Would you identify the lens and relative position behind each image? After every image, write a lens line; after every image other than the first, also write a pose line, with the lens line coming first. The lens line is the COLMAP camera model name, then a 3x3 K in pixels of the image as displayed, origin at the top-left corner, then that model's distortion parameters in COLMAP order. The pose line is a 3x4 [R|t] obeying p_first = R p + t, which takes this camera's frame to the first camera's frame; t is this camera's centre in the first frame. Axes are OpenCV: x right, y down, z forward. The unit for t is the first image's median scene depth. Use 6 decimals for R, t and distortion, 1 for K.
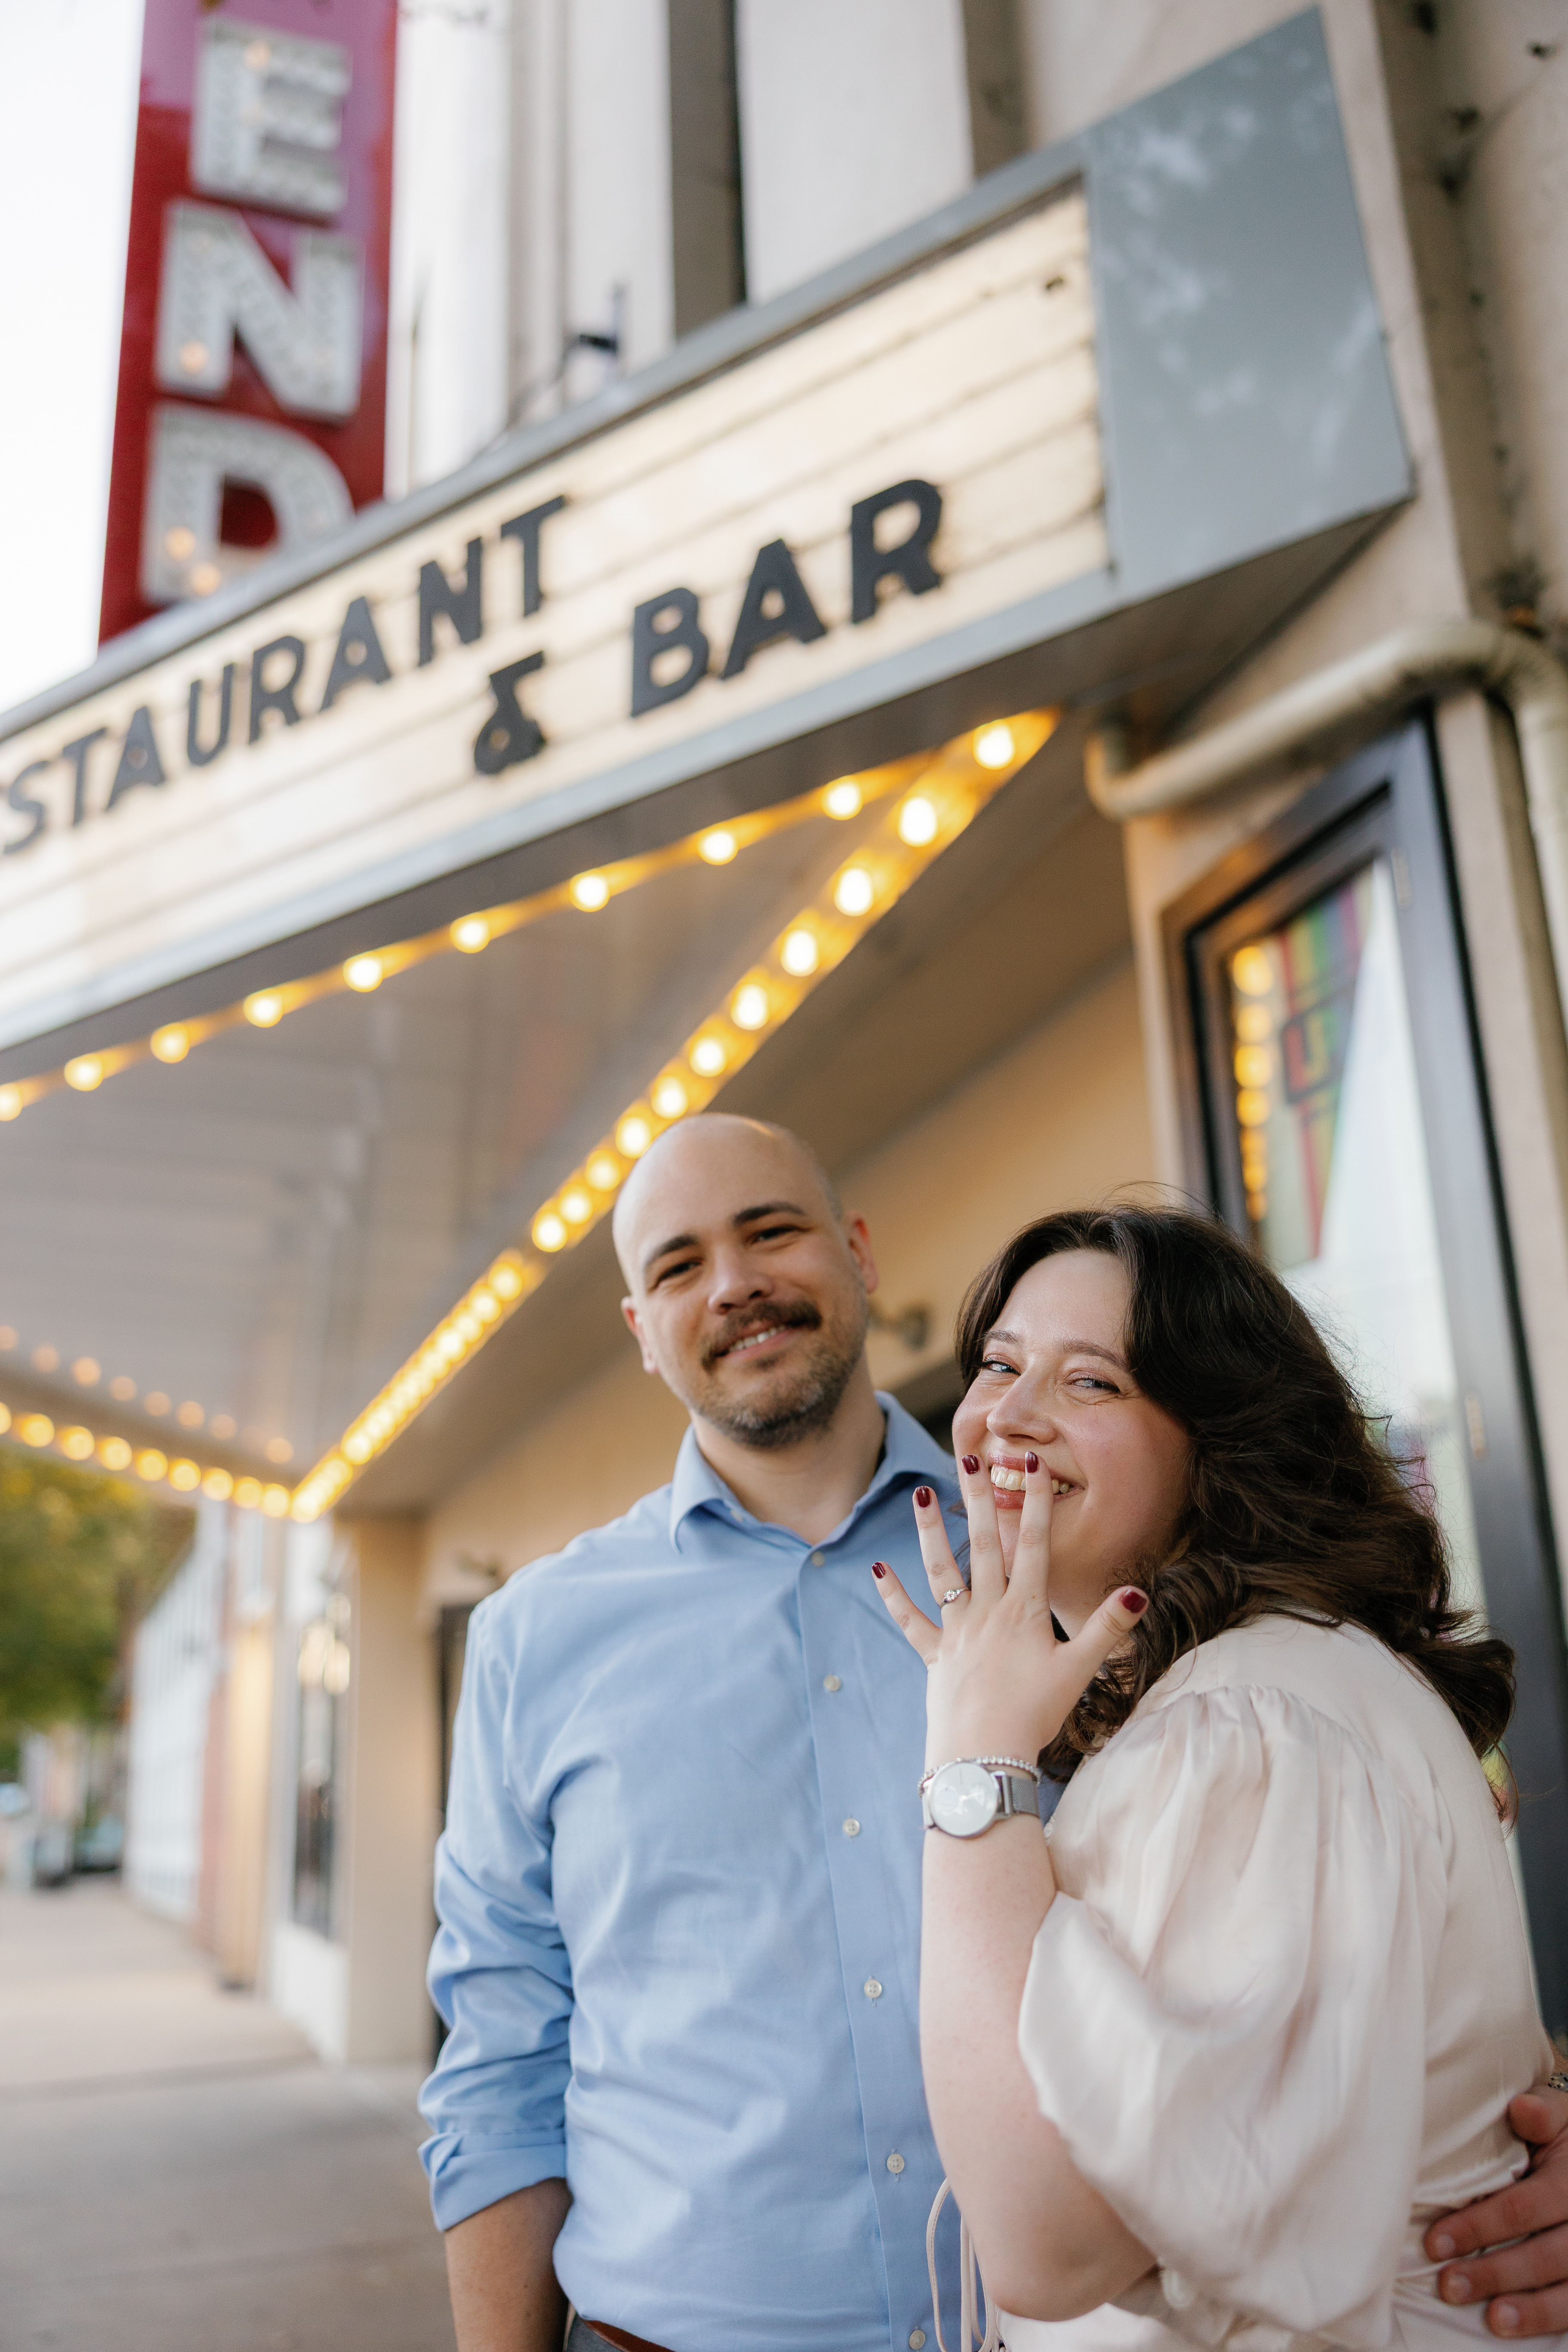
lens RADIAL K [[1930.2, 0, 704.6], [0, 1930.2, 1182.2], [0, 0, 1]] dist [0.002159, -0.000510]
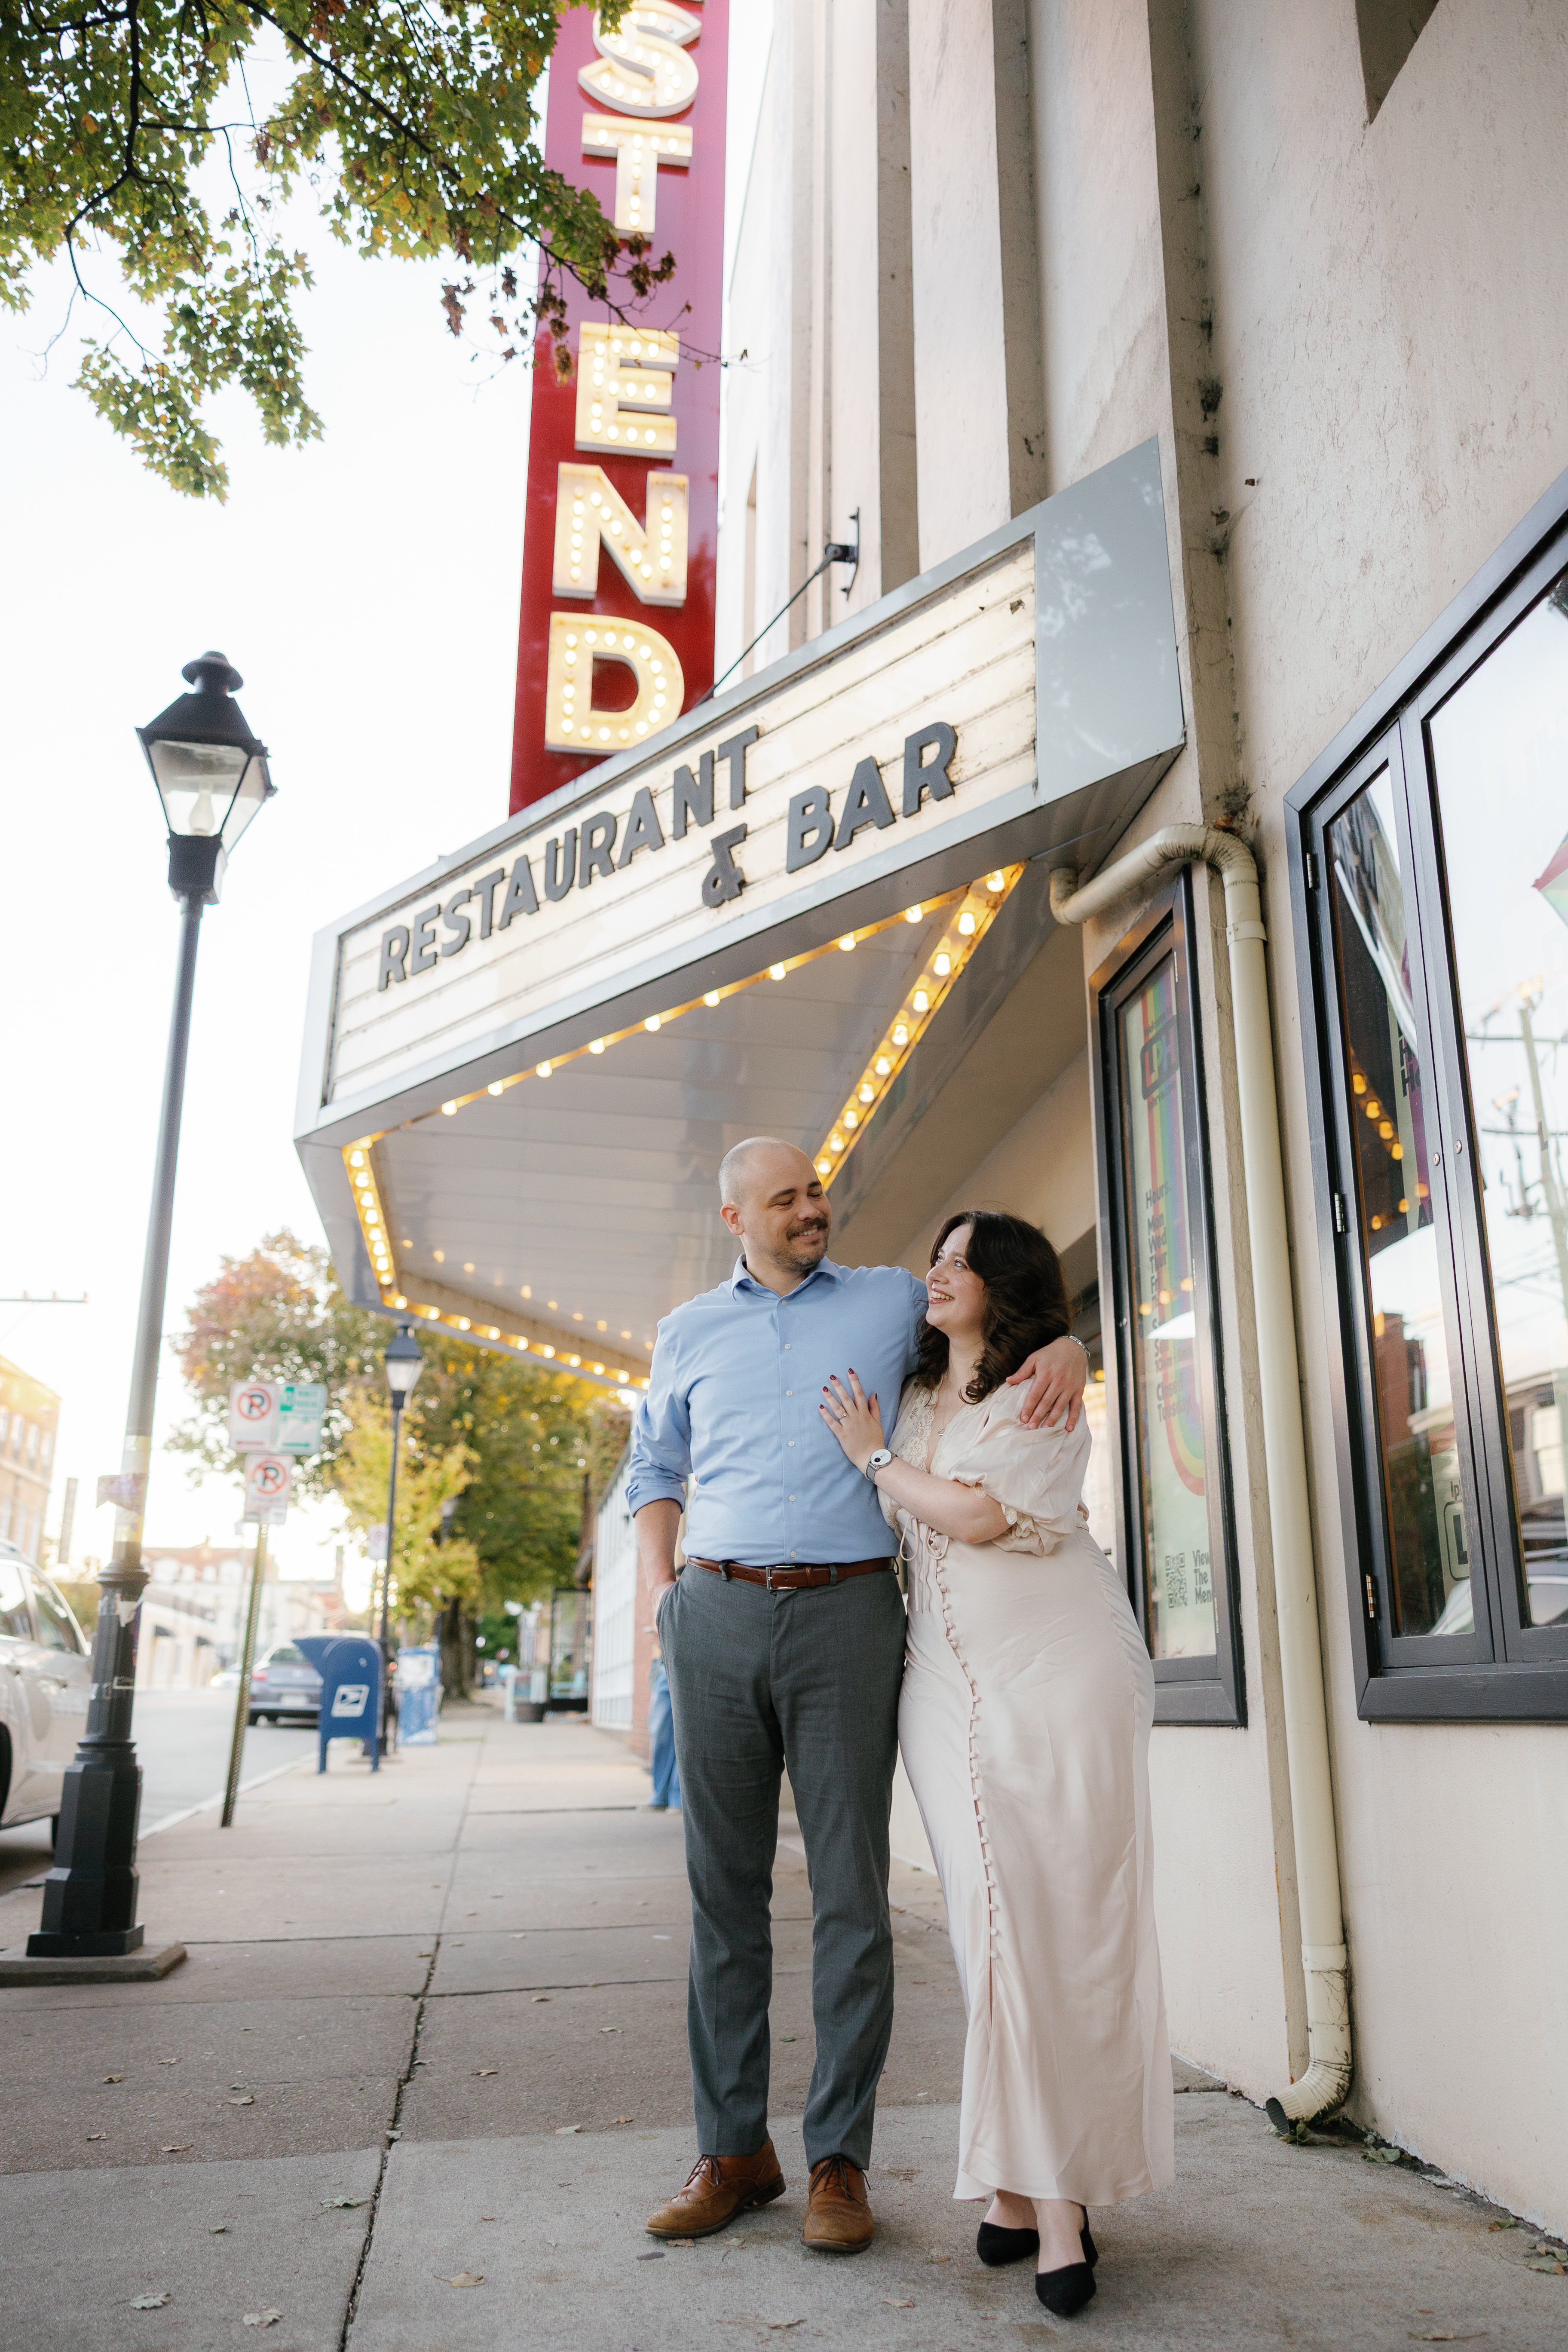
lens RADIAL K [[1846.5, 0, 786.7], [0, 1846.5, 1176.9], [0, 0, 1]] dist [0.006613, 0.002568]
pose [[0.980304, -0.023477, -0.196092, 0.246215], [0.026543, 0.999563, 0.013019, 0.001434], [0.195701, -0.017967, 0.980499, -0.522277]]
